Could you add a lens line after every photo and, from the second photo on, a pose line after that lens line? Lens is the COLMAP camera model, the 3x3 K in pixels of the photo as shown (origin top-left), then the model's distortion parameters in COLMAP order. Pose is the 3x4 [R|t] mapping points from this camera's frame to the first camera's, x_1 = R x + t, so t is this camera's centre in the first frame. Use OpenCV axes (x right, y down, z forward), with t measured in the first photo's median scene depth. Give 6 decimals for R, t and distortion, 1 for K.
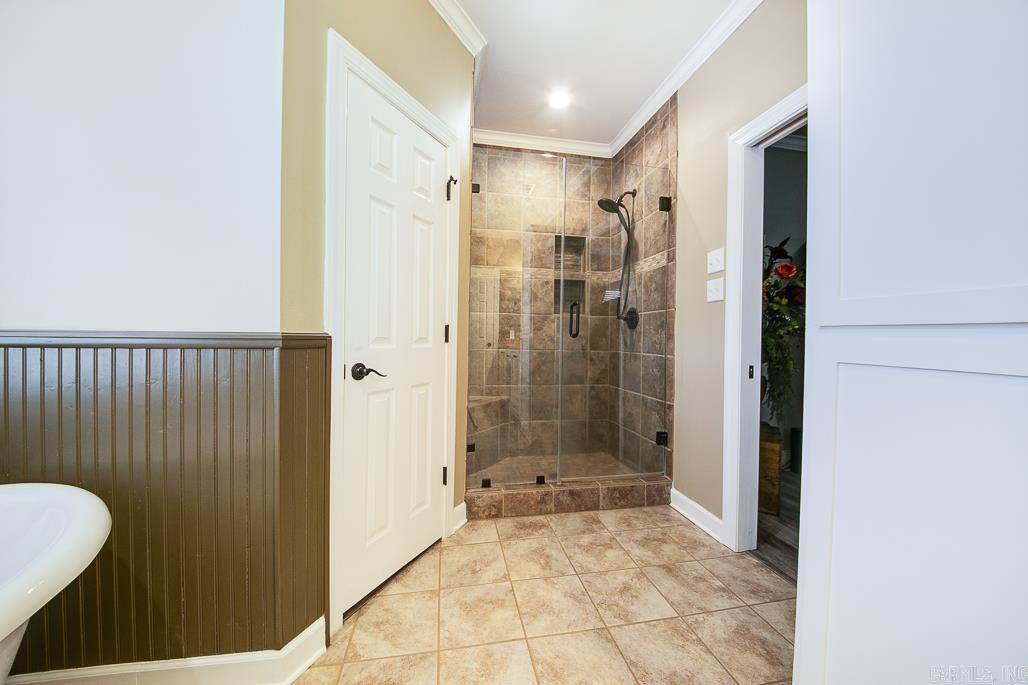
lens RADIAL K [[362.0, 0, 510.0], [0, 362.0, 343.4], [0, 0, 1]] dist [0.004440, -0.004197]
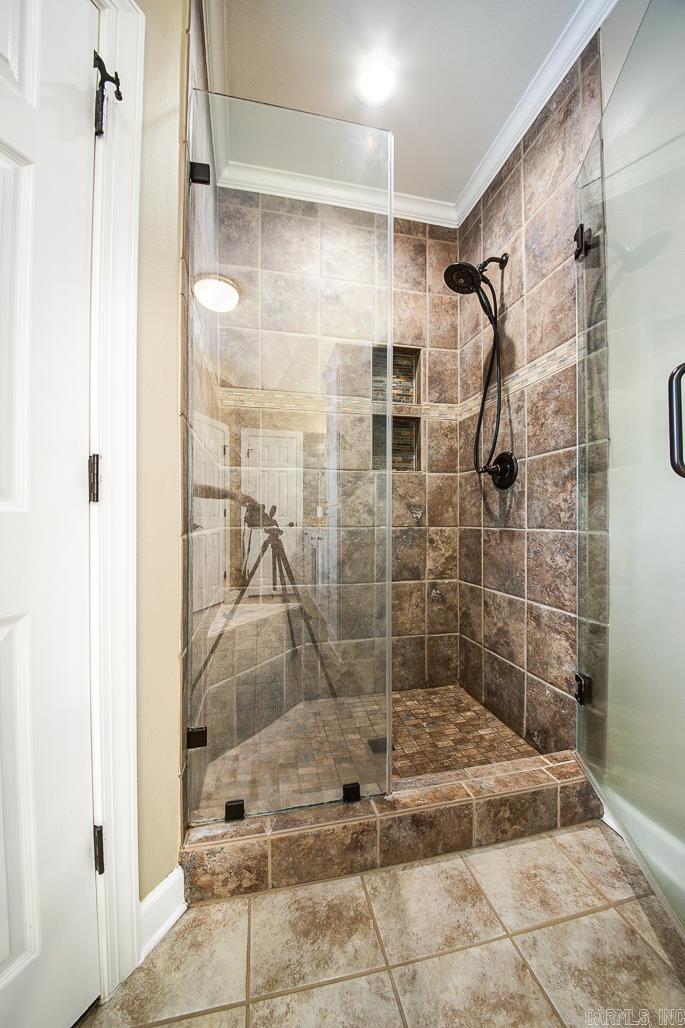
lens RADIAL K [[362.0, 0, 340.2], [0, 362.0, 518.9], [0, 0, 1]] dist [0.004440, -0.004197]
pose [[0.999288, -0.012773, 0.035491, 0.047652], [0.013468, 0.999721, -0.019411, 0.018603], [-0.035233, 0.019875, 0.999181, 0.427095]]
